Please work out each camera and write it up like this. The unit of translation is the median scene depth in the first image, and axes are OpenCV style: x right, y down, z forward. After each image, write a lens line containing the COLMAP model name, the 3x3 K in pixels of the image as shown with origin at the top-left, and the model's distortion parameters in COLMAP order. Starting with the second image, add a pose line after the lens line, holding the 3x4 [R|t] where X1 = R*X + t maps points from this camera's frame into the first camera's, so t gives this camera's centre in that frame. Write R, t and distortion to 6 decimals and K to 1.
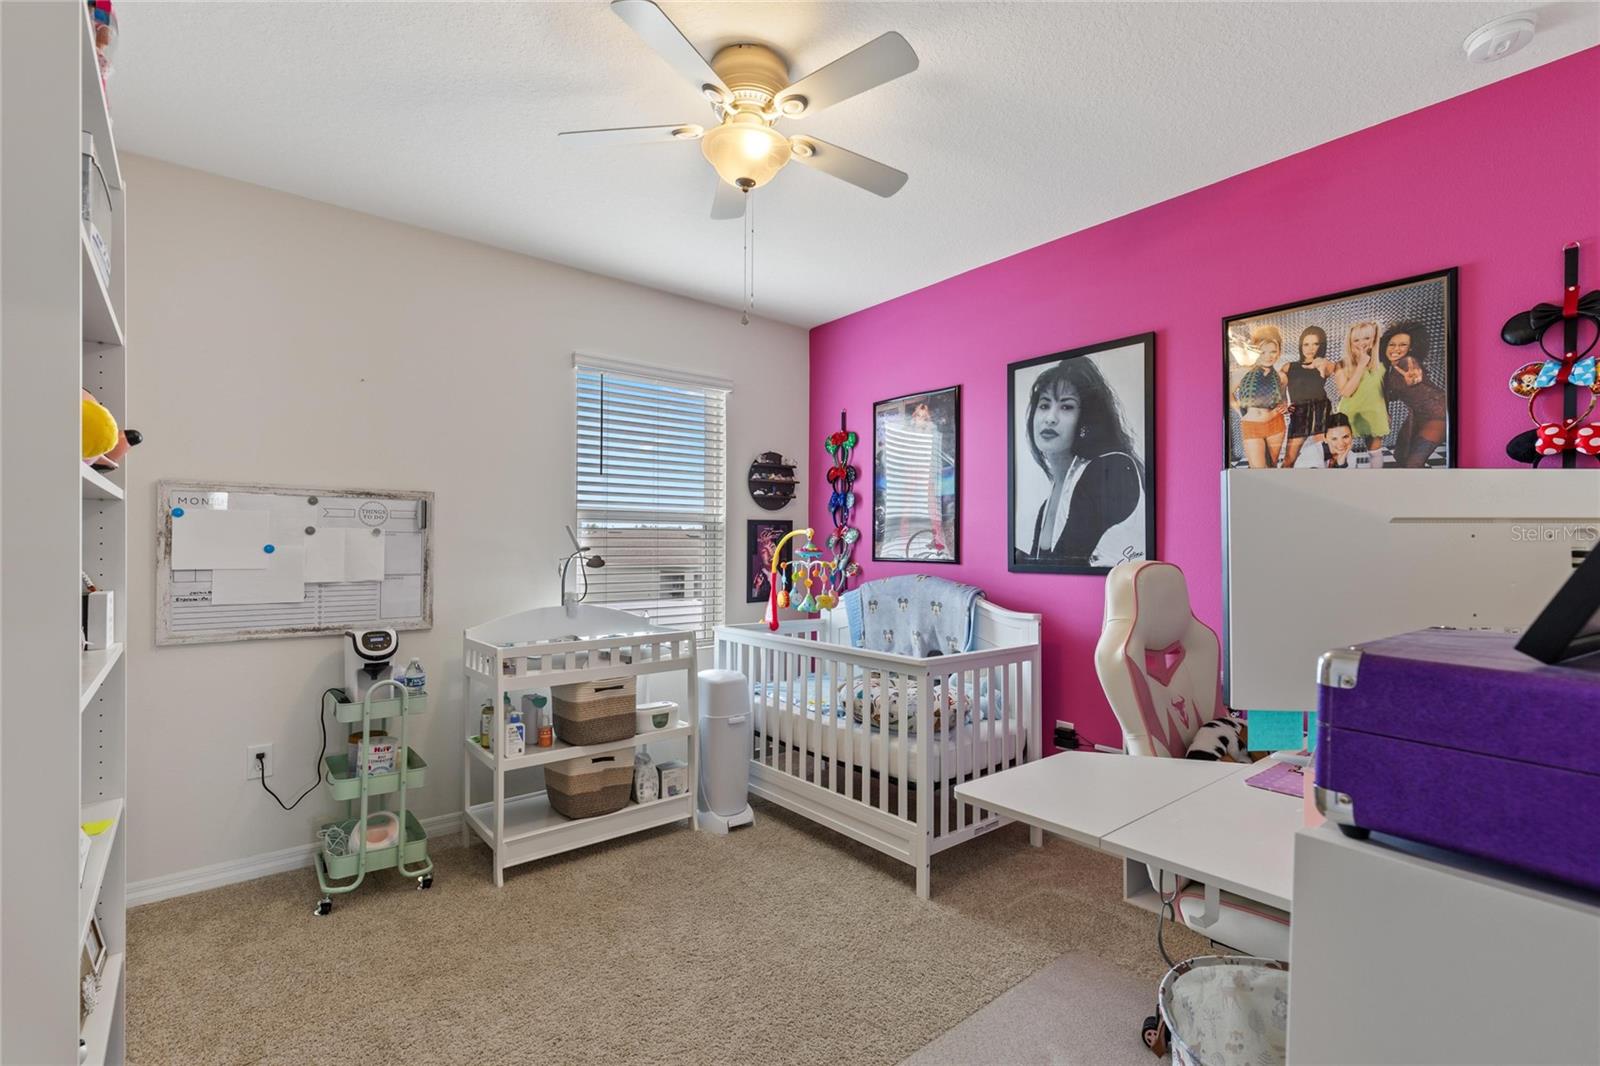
lens RADIAL K [[728.1, 0, 803.0], [0, 728.1, 542.6], [0, 0, 1]] dist [0.001534, -0.001091]
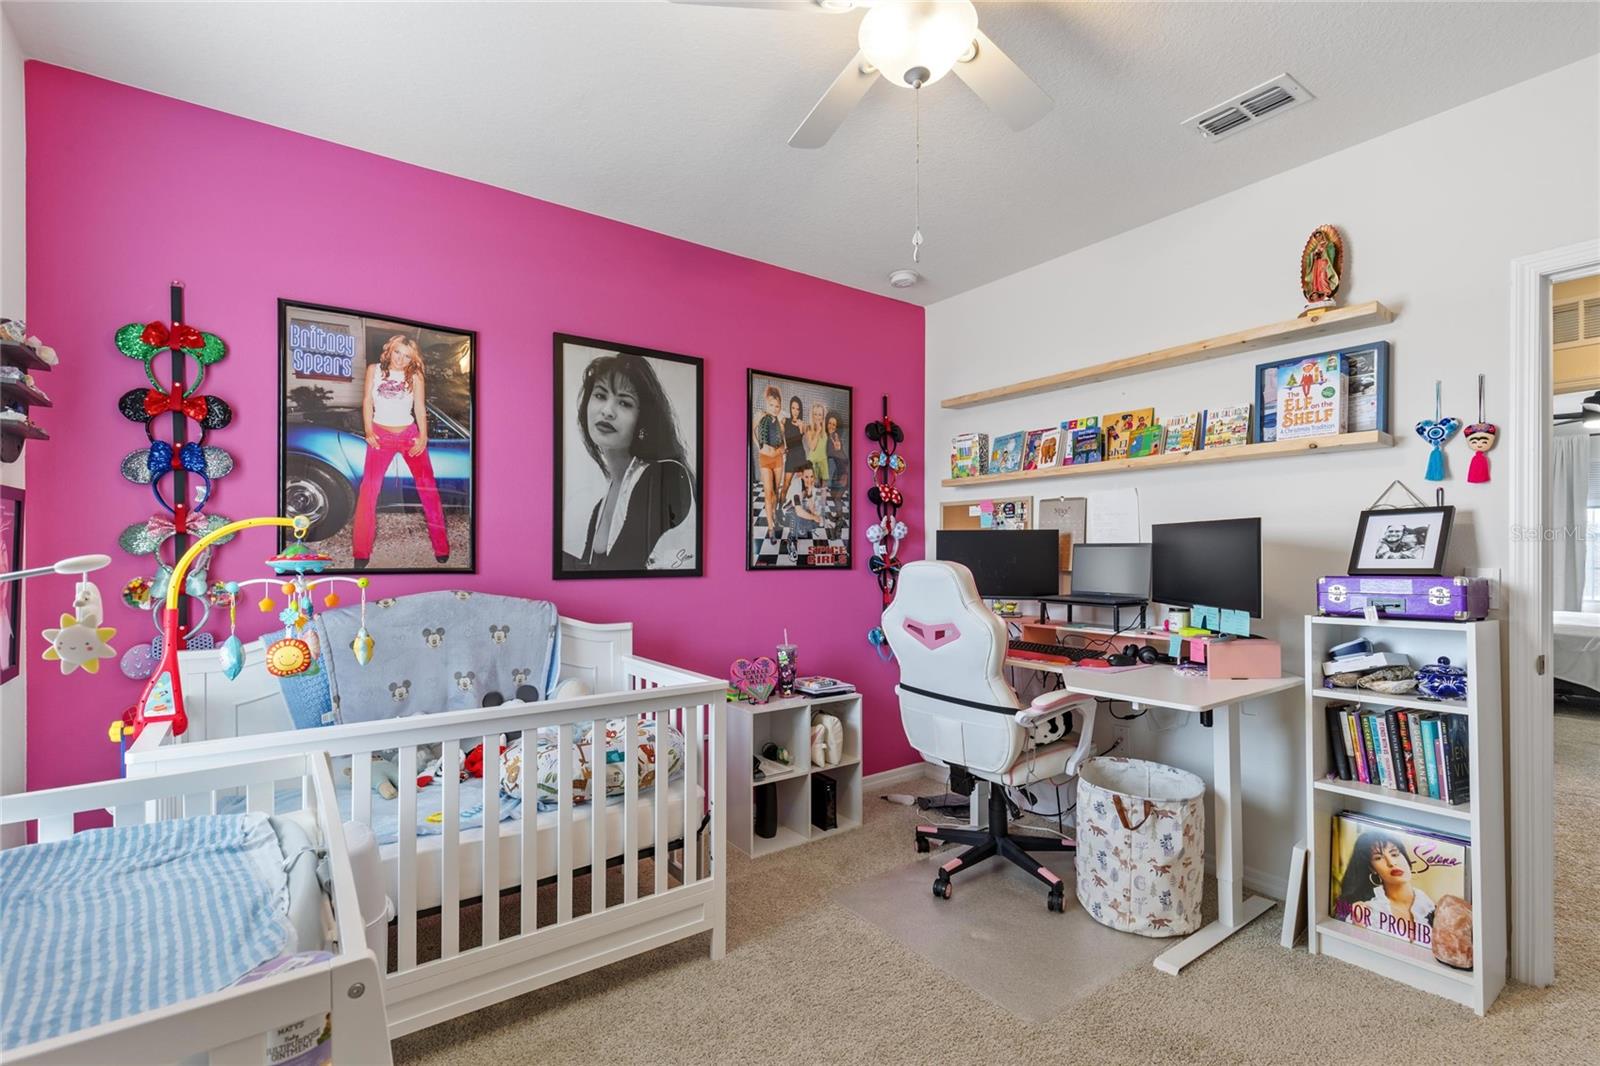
lens RADIAL K [[728.1, 0, 805.3], [0, 728.1, 540.5], [0, 0, 1]] dist [0.001534, -0.001091]
pose [[0.052882, 0.004968, 0.998588, -0.585924], [-0.012032, 0.999918, -0.004338, -0.005250], [-0.998528, -0.011786, 0.052937, 0.719801]]
